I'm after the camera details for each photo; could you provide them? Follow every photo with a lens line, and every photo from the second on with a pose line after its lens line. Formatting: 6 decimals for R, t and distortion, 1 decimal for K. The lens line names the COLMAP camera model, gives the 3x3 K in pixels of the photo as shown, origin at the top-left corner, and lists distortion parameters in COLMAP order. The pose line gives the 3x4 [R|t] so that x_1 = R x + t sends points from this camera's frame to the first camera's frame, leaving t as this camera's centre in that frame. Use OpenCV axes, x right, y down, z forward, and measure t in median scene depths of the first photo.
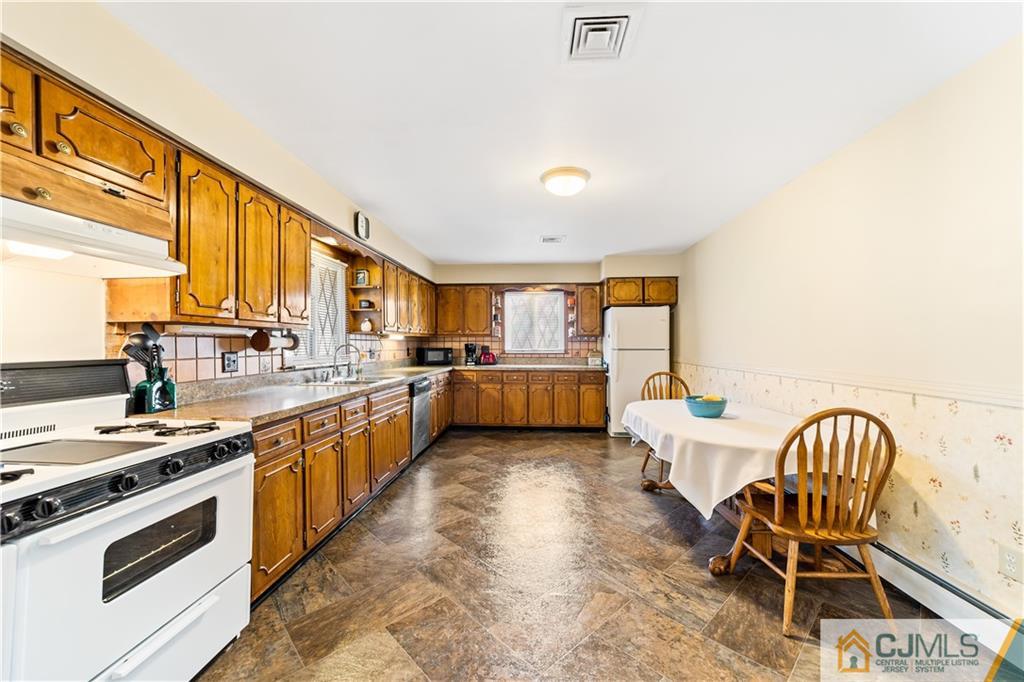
lens RADIAL K [[397.4, 0, 511.5], [0, 397.4, 343.8], [0, 0, 1]] dist [-0.002771, -0.000026]
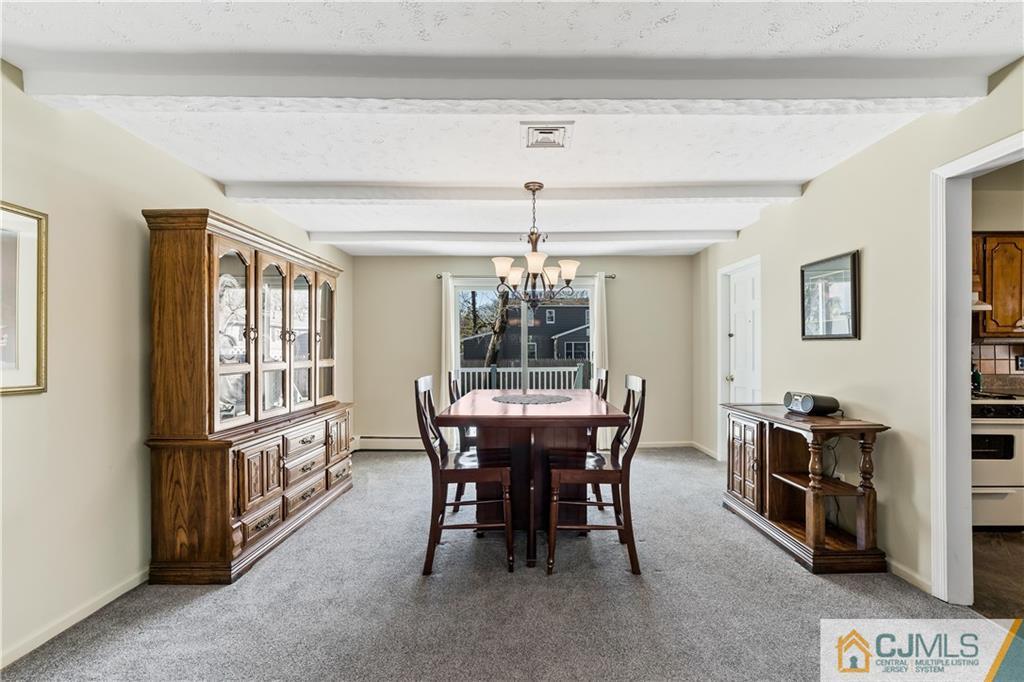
lens RADIAL K [[397.4, 0, 521.9], [0, 397.4, 350.4], [0, 0, 1]] dist [-0.002771, -0.000026]
pose [[0.053993, -0.003795, -0.998534, 0.654933], [-0.000813, 0.999992, -0.003844, 0.010564], [0.998541, 0.001020, 0.053990, -0.936716]]
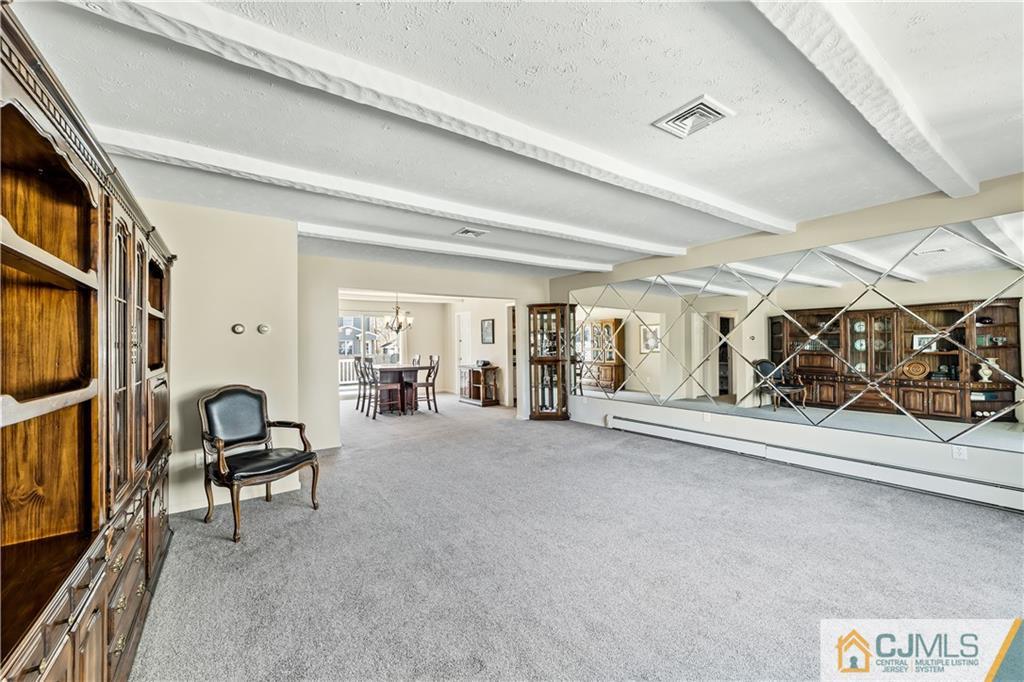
lens RADIAL K [[397.4, 0, 513.8], [0, 397.4, 346.1], [0, 0, 1]] dist [-0.002771, -0.000026]
pose [[0.628982, -0.016906, -0.777236, 3.532740], [0.010872, 0.999857, -0.012951, 0.064489], [0.777344, -0.000304, 0.629076, -2.721445]]
